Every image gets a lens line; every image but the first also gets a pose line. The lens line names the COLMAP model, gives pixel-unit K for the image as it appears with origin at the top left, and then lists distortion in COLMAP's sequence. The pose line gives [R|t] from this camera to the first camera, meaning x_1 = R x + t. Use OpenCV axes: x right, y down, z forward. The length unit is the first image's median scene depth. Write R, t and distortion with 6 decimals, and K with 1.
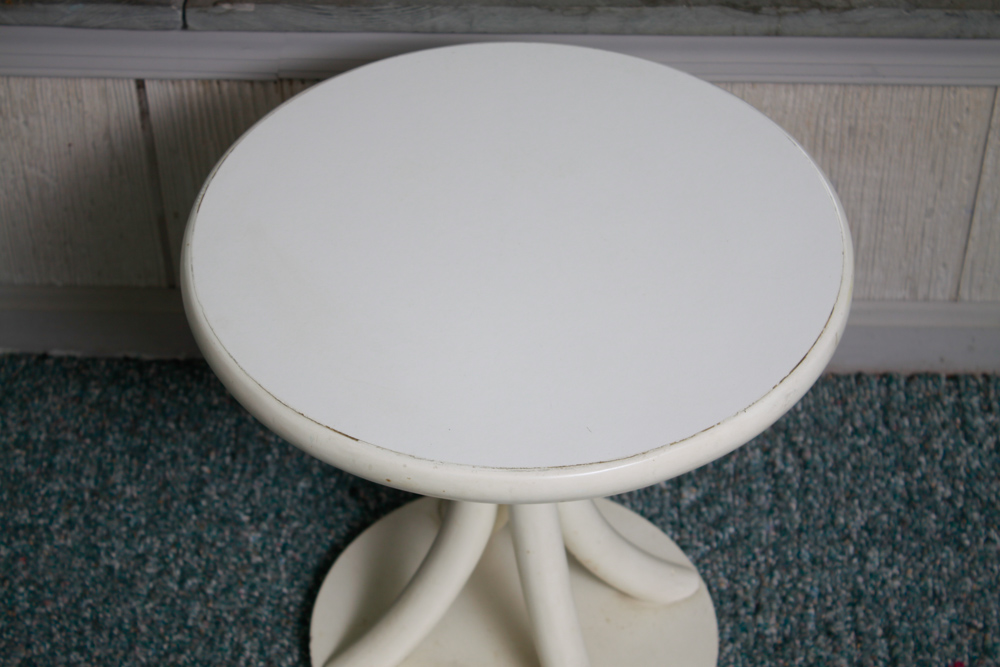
lens RADIAL K [[2228.6, 0, 490.7], [0, 2228.6, 351.9], [0, 0, 1]] dist [0.047851, 0.000000]
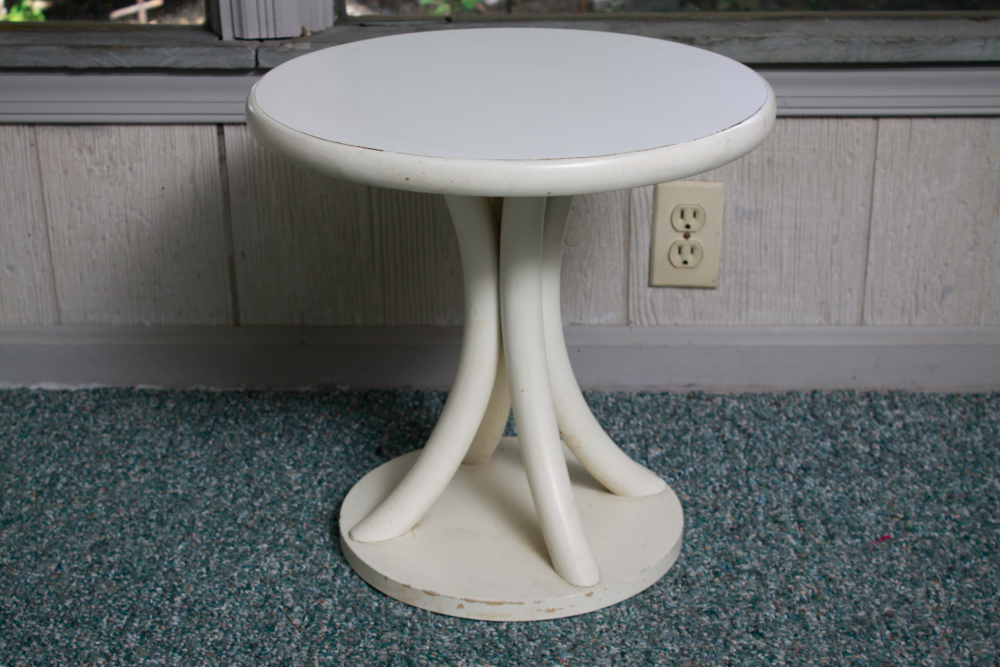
lens RADIAL K [[1727.9, 0, 498.7], [0, 1727.9, 333.5], [0, 0, 1]] dist [-0.016303, 0.000000]
pose [[0.999982, -0.004351, 0.004107, 0.000275], [0.005513, 0.936725, -0.350024, 0.340719], [-0.002324, 0.350040, 0.936732, 0.099101]]
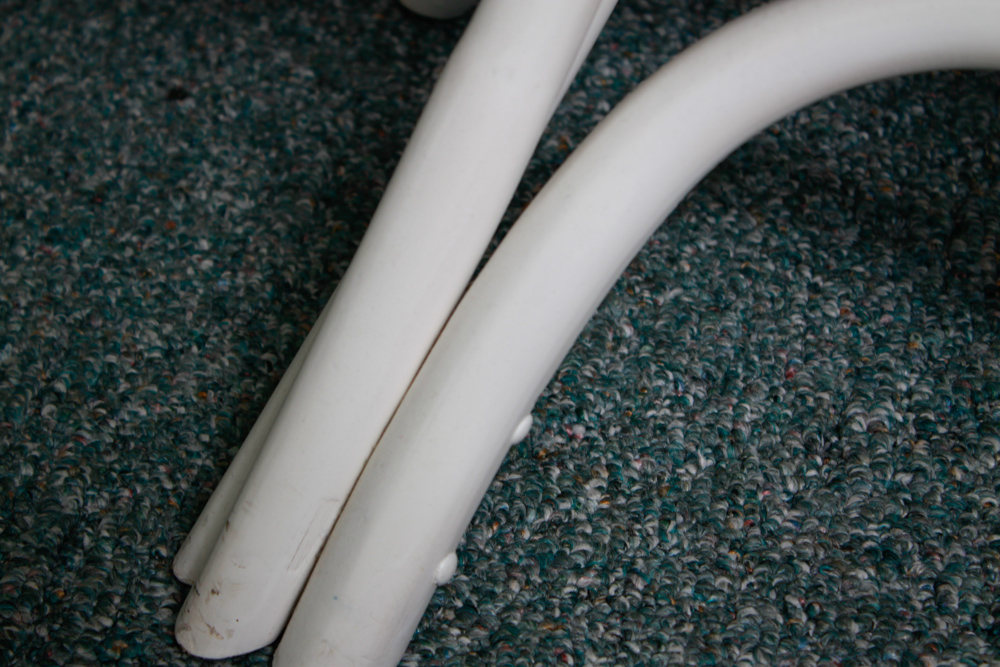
lens RADIAL K [[2409.6, 0, 489.7], [0, 2409.6, 338.5], [0, 0, 1]] dist [0.084602, 0.000000]
pose [[0.989940, 0.044488, -0.134313, 0.089195], [-0.058229, 0.993264, -0.100175, 0.189584], [0.128951, 0.106988, 0.985863, 0.475953]]
